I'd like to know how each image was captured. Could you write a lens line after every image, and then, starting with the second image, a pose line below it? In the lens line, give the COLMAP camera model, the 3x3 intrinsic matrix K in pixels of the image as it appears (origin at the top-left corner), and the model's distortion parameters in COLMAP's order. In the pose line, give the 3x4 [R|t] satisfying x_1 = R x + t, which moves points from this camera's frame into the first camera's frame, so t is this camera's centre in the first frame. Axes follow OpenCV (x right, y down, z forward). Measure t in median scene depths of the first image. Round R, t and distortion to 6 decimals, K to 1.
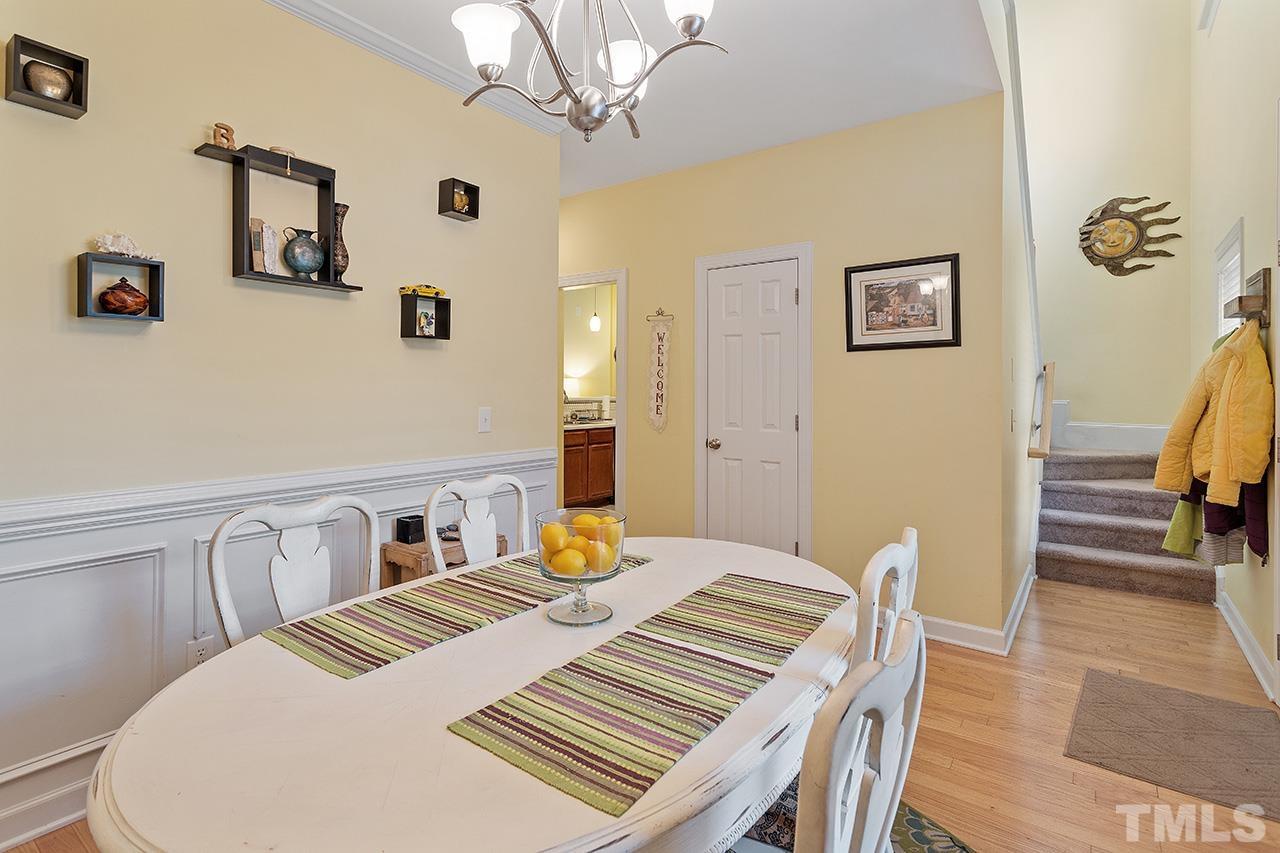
lens RADIAL K [[613.3, 0, 630.0], [0, 613.3, 389.2], [0, 0, 1]] dist [0.005858, -0.000023]
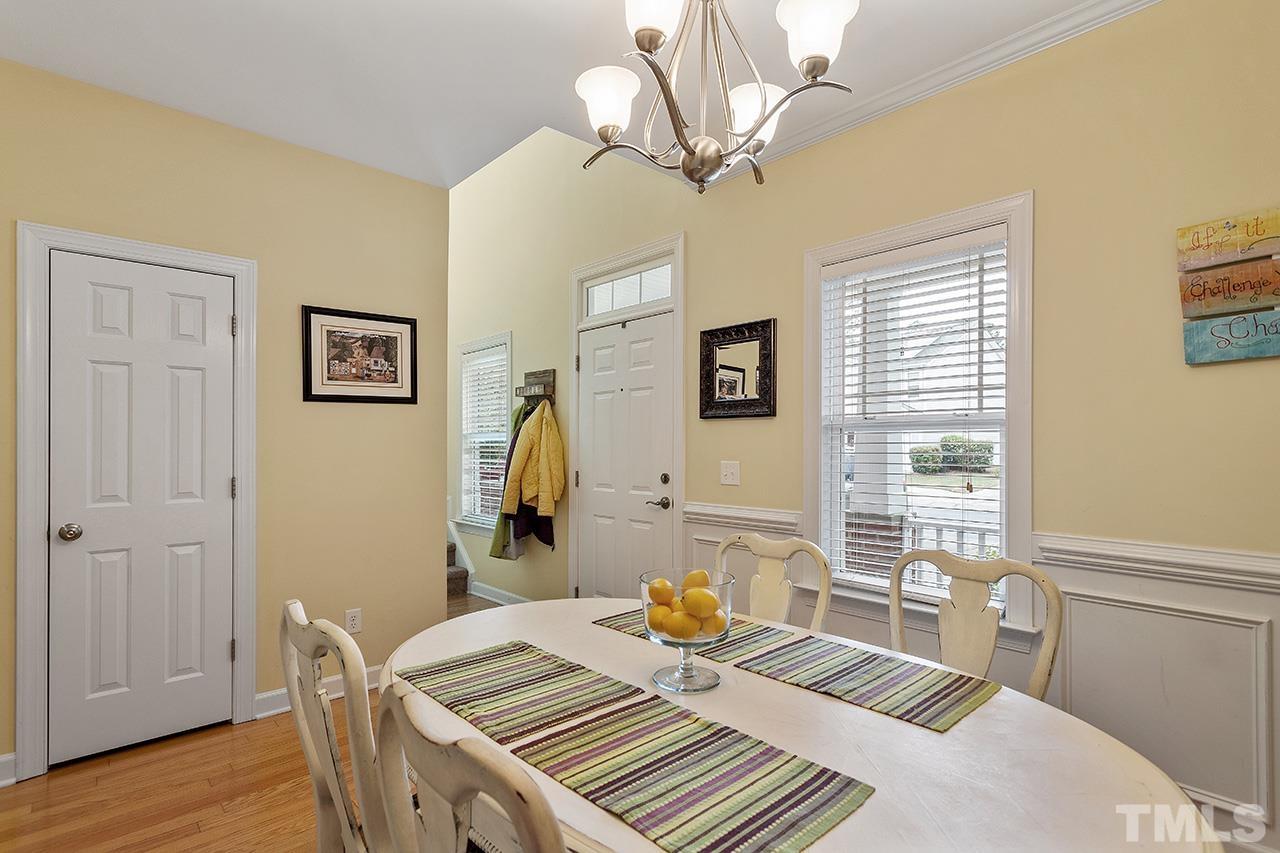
lens RADIAL K [[613.3, 0, 637.3], [0, 613.3, 450.0], [0, 0, 1]] dist [0.005858, -0.000023]
pose [[0.202676, -0.015535, 0.979123, -0.432345], [0.003472, 0.999879, 0.015146, -0.003084], [-0.979240, 0.000330, 0.202706, 0.369117]]
